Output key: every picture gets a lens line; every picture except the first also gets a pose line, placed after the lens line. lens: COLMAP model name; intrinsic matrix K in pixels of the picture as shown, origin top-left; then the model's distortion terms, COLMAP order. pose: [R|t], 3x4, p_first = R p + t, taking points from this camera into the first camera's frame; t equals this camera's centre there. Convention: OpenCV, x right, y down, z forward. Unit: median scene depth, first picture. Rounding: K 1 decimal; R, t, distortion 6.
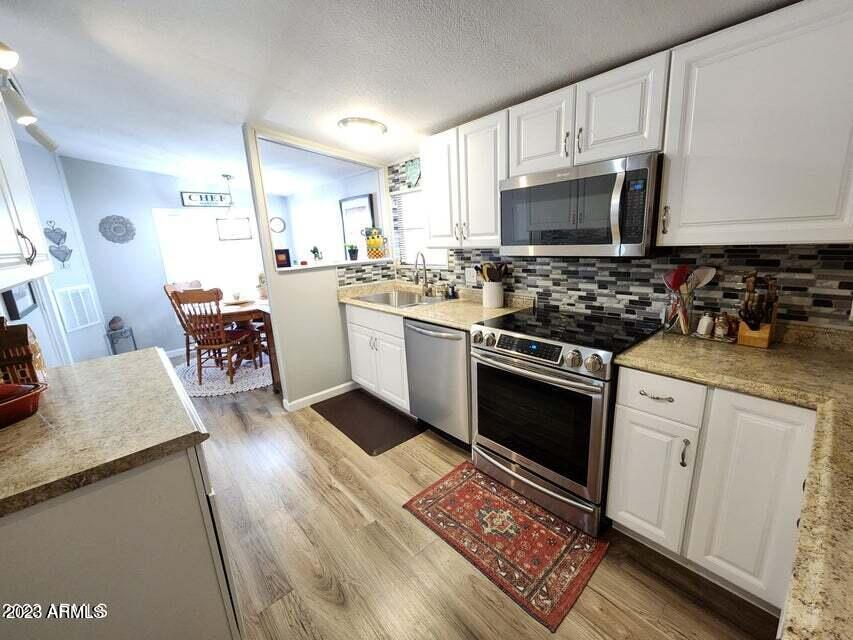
lens RADIAL K [[355.2, 0, 427.4], [0, 355.2, 321.6], [0, 0, 1]] dist [-0.000333, -0.001030]
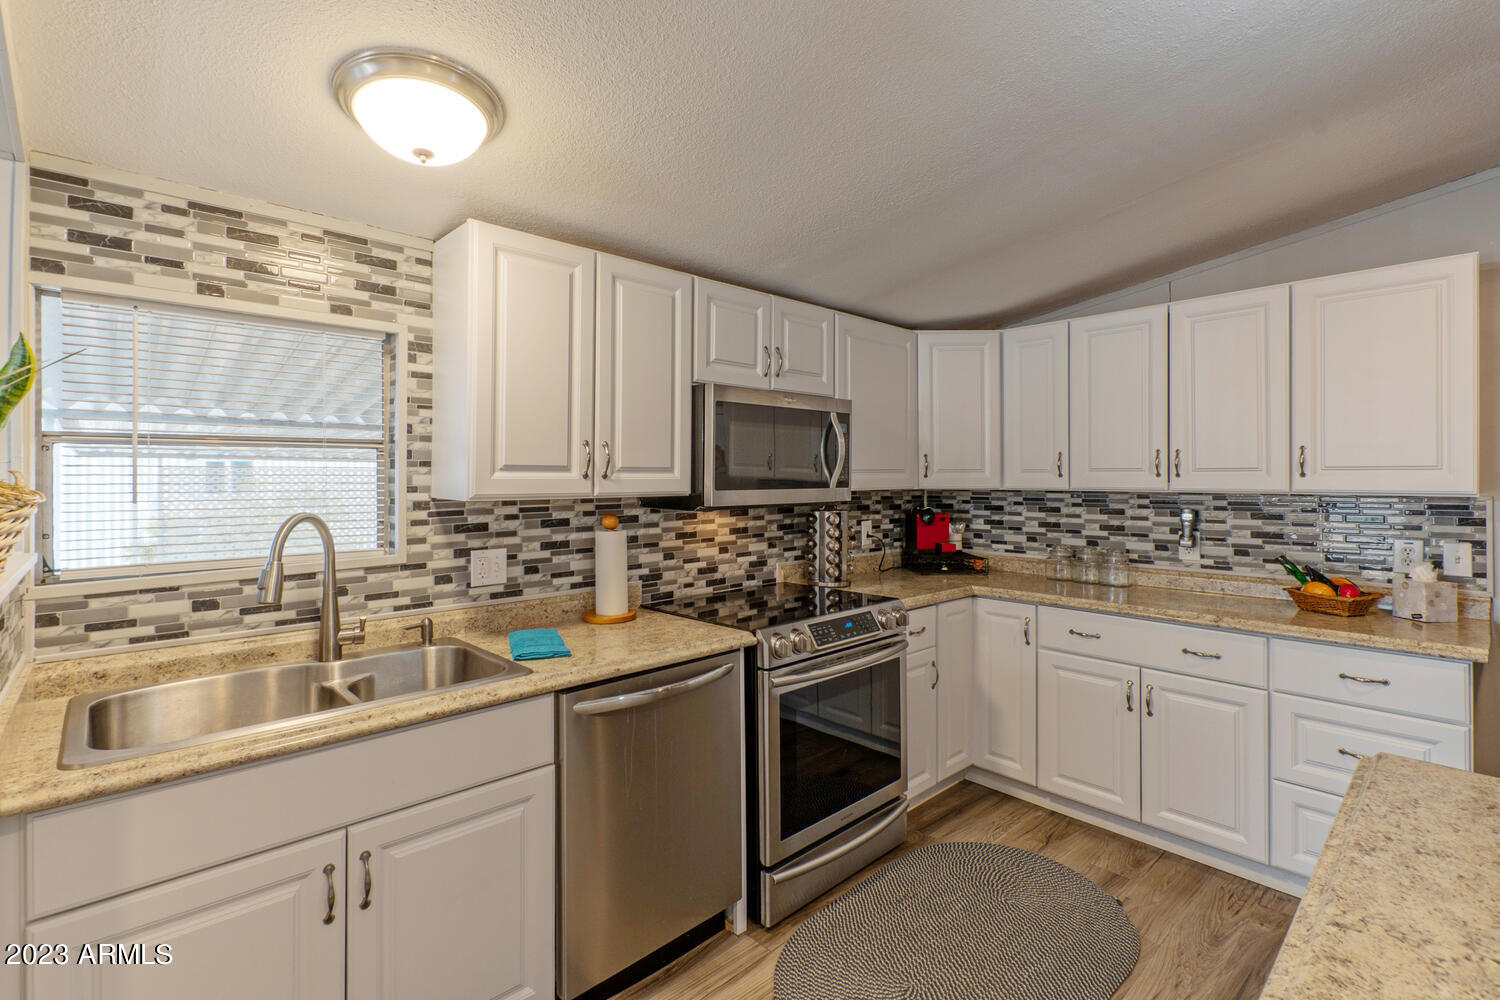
lens RADIAL K [[681.0, 0, 752.6], [0, 681.0, 470.4], [0, 0, 1]] dist [0.001086, -0.001996]
pose [[-0.029292, 0.049471, 0.998346, -0.911668], [0.229955, 0.972319, -0.041434, -0.188896], [-0.972760, 0.228361, -0.039857, 0.985757]]
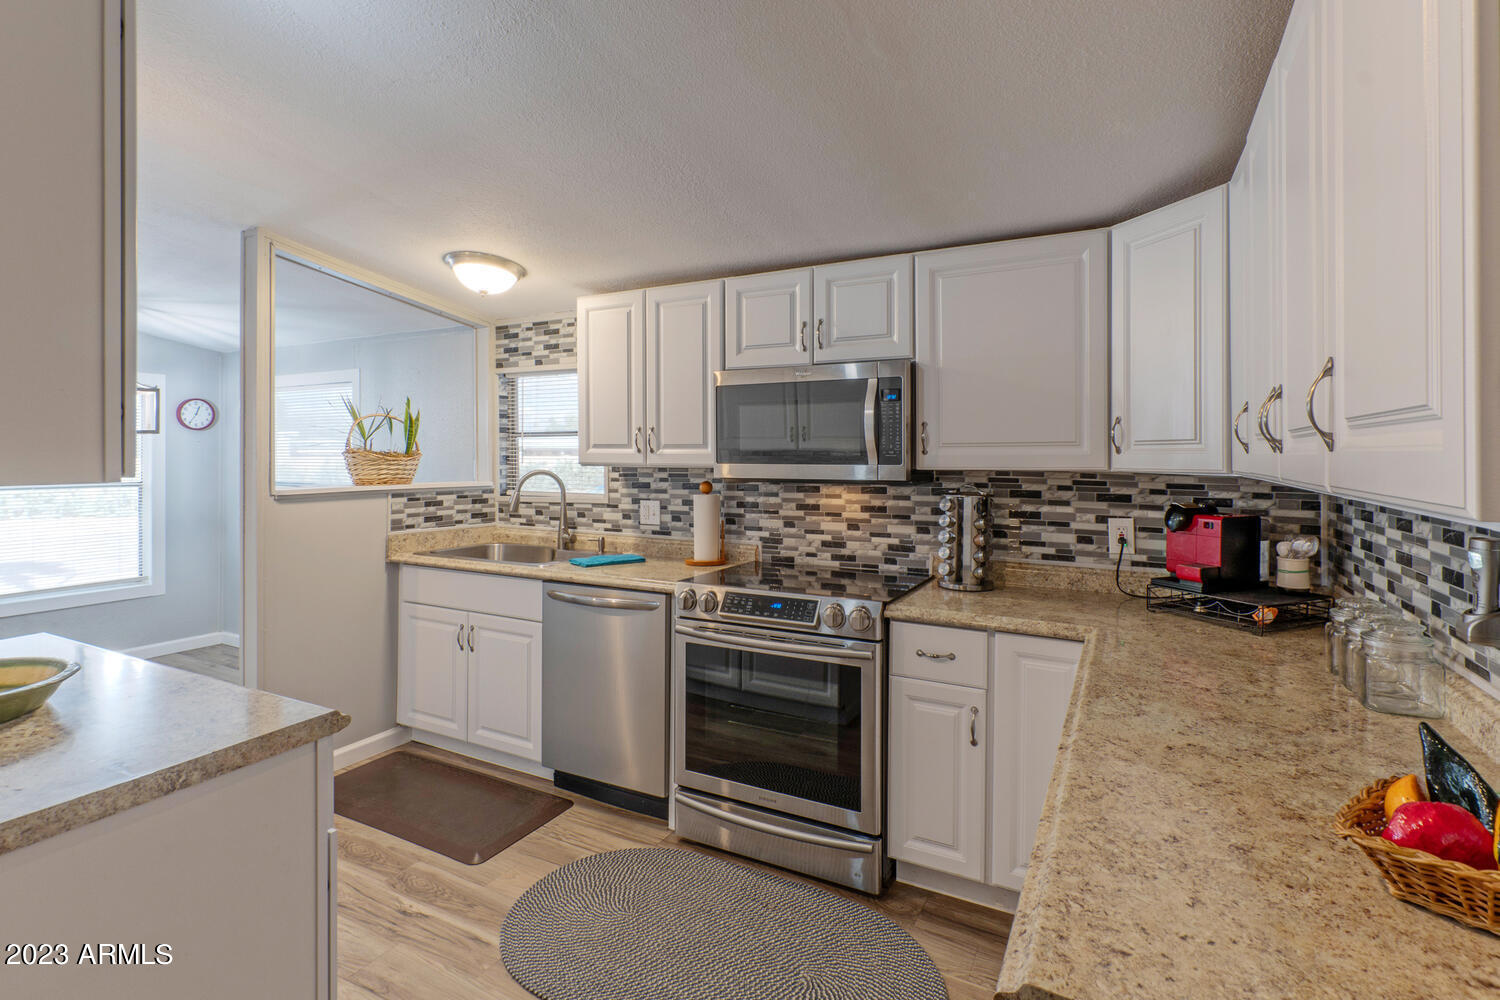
lens RADIAL K [[720.1, 0, 758.5], [0, 720.1, 462.3], [0, 0, 1]] dist [-0.000485, 0.000160]
pose [[0.929988, 0.047764, 0.364474, -0.213787], [0.038757, 0.973255, -0.226436, 0.095898], [-0.365541, 0.224709, 0.903264, -0.258621]]
